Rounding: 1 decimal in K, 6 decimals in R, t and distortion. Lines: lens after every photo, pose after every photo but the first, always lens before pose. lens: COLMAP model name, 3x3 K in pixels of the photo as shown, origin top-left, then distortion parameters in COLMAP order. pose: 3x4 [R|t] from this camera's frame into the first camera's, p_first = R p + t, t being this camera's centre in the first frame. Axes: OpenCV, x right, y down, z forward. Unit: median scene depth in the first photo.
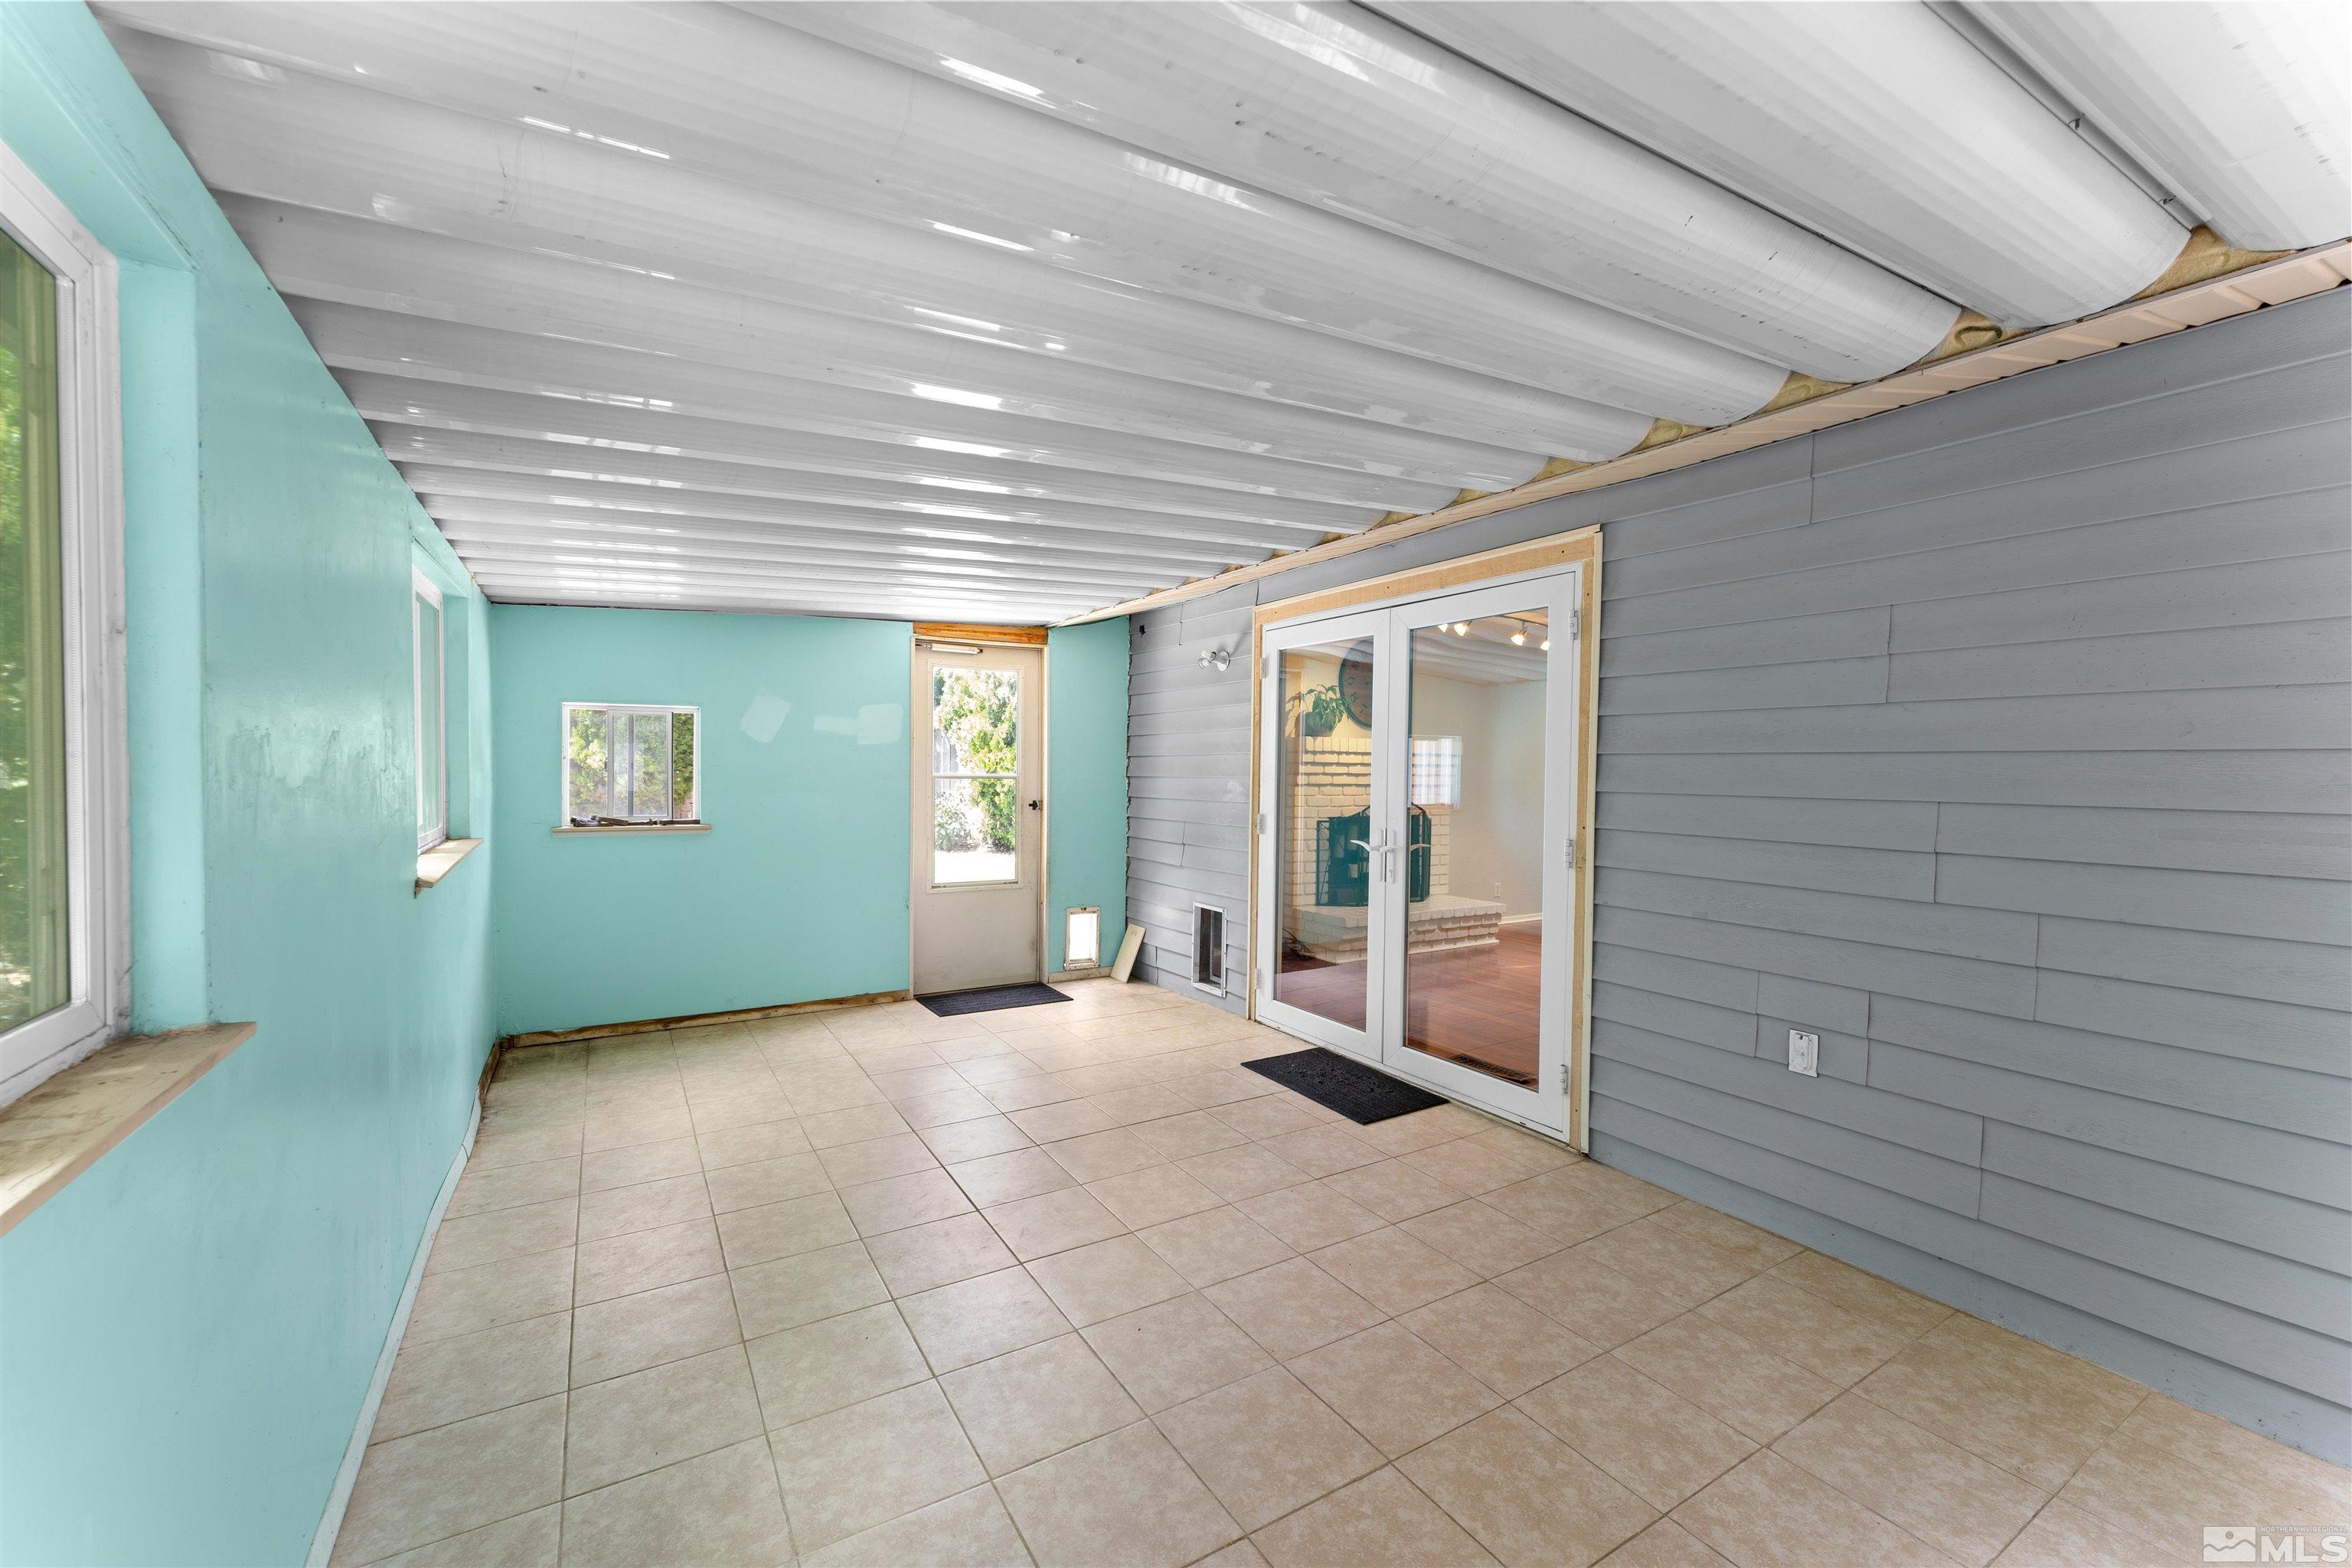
lens RADIAL K [[940.2, 0, 1176.0], [0, 940.2, 784.0], [0, 0, 1]] dist [-0.000179, -0.000051]
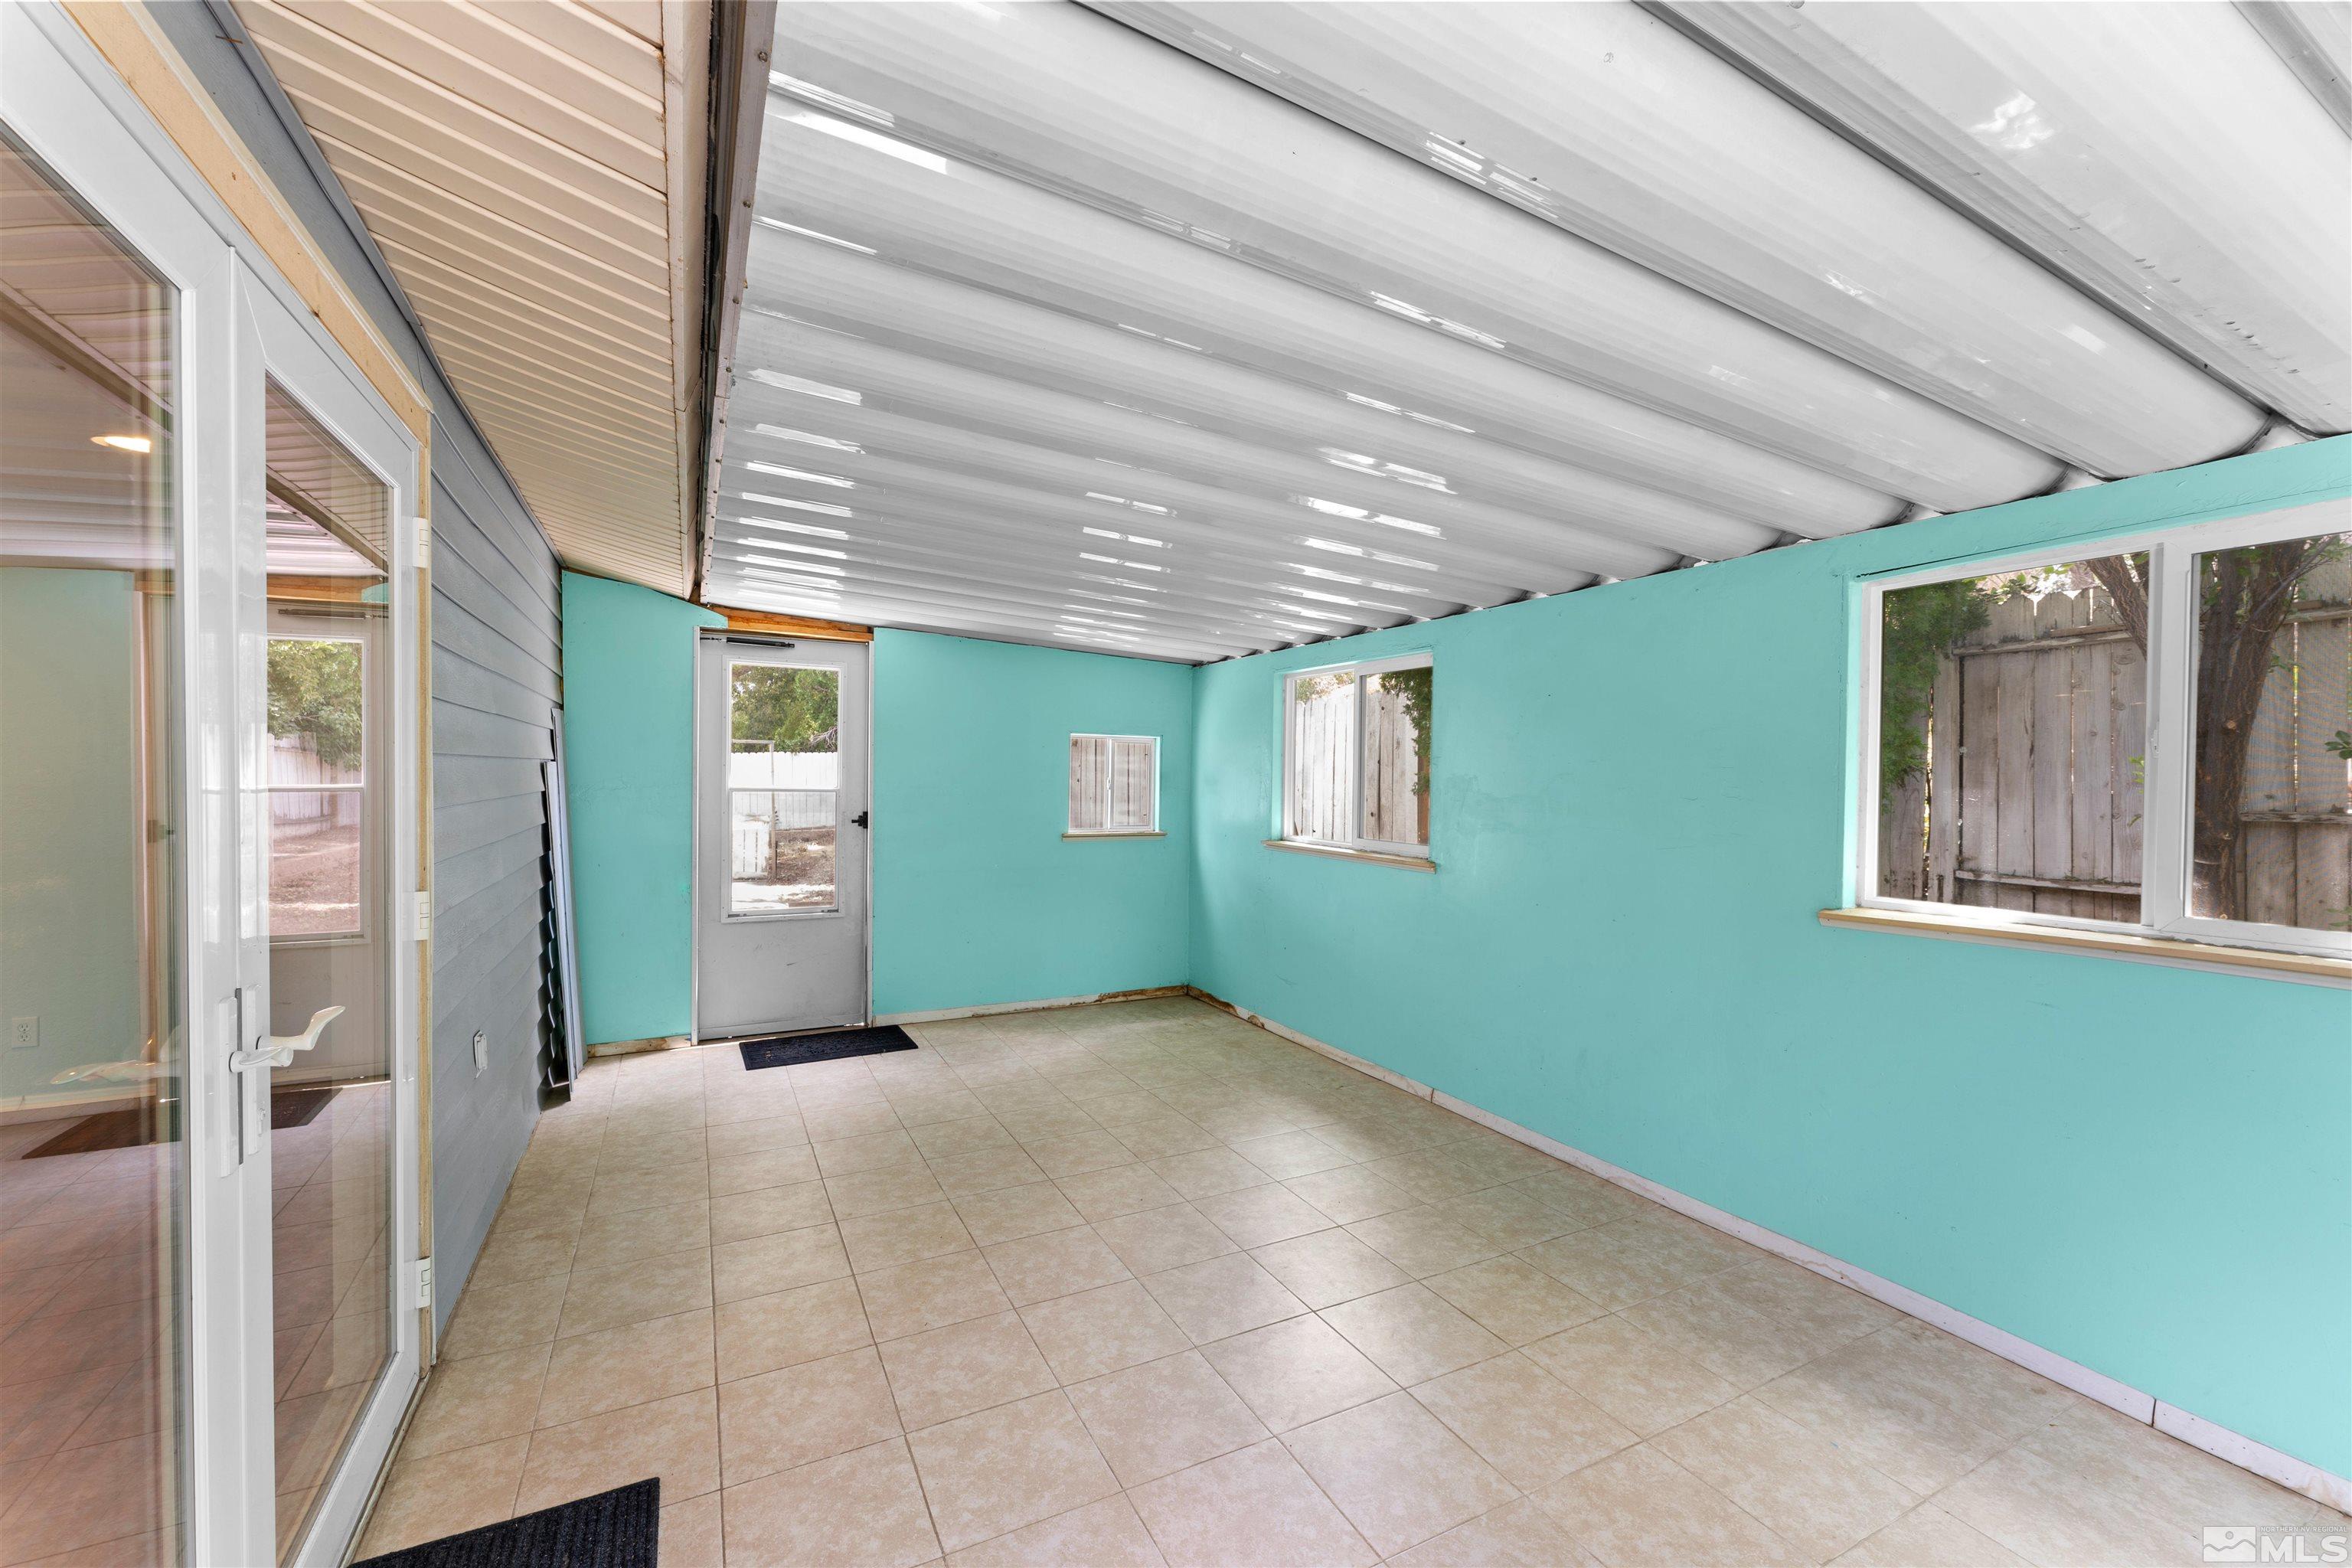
lens RADIAL K [[940.2, 0, 1176.0], [0, 940.2, 784.0], [0, 0, 1]] dist [-0.000179, -0.000051]
pose [[-0.996923, -0.024791, 0.074361, -0.153060], [-0.022491, 0.999247, 0.031606, -0.053953], [-0.075088, 0.029836, -0.996730, 2.039994]]
